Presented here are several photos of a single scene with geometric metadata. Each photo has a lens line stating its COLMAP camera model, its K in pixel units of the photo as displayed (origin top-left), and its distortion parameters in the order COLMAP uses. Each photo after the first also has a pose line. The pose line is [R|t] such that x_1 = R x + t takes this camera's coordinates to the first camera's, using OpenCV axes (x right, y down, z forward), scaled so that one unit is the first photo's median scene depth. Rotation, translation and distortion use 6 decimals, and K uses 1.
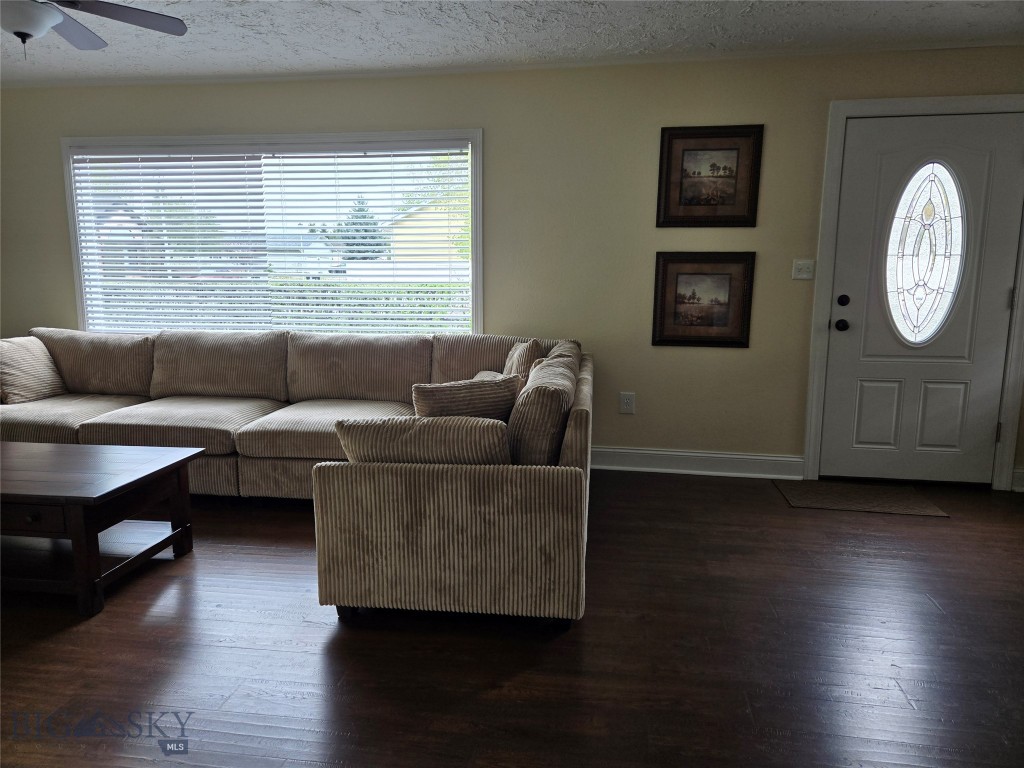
lens RADIAL K [[703.9, 0, 508.3], [0, 703.9, 383.0], [0, 0, 1]] dist [0.071595, -0.017426]
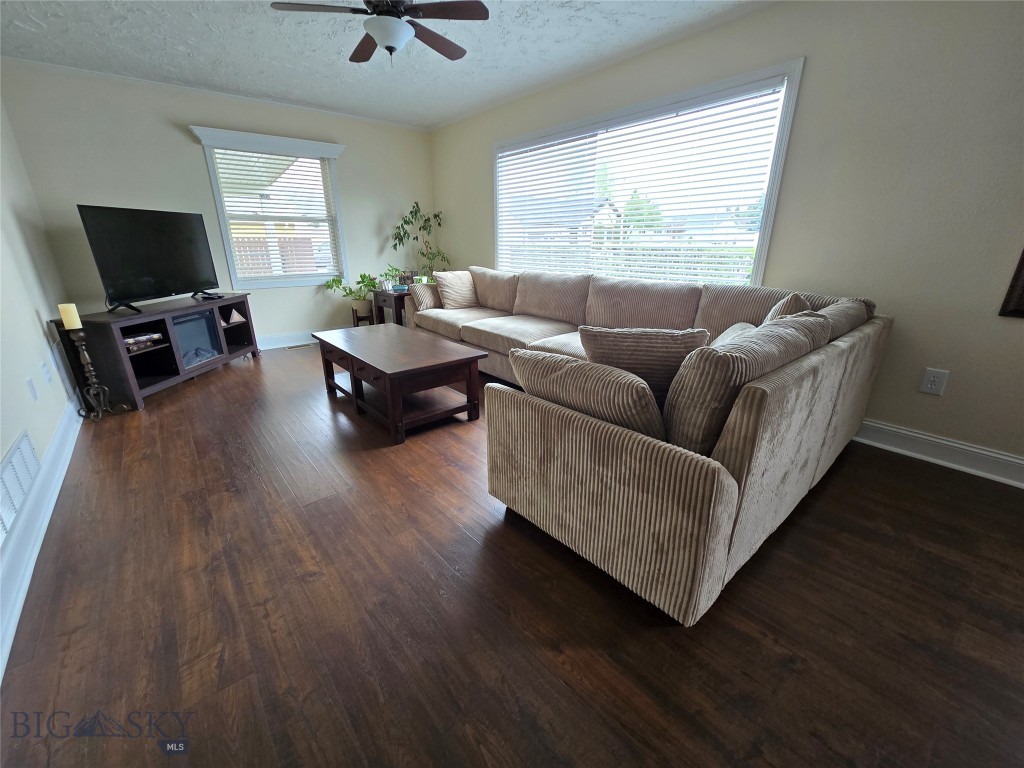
lens RADIAL K [[420.6, 0, 512.9], [0, 420.6, 387.4], [0, 0, 1]] dist [0.003034, -0.000621]
pose [[0.742578, 0.218085, -0.633259, 0.185584], [-0.105638, 0.971804, 0.210801, -0.028626], [0.661376, -0.089640, 0.744679, 0.468986]]
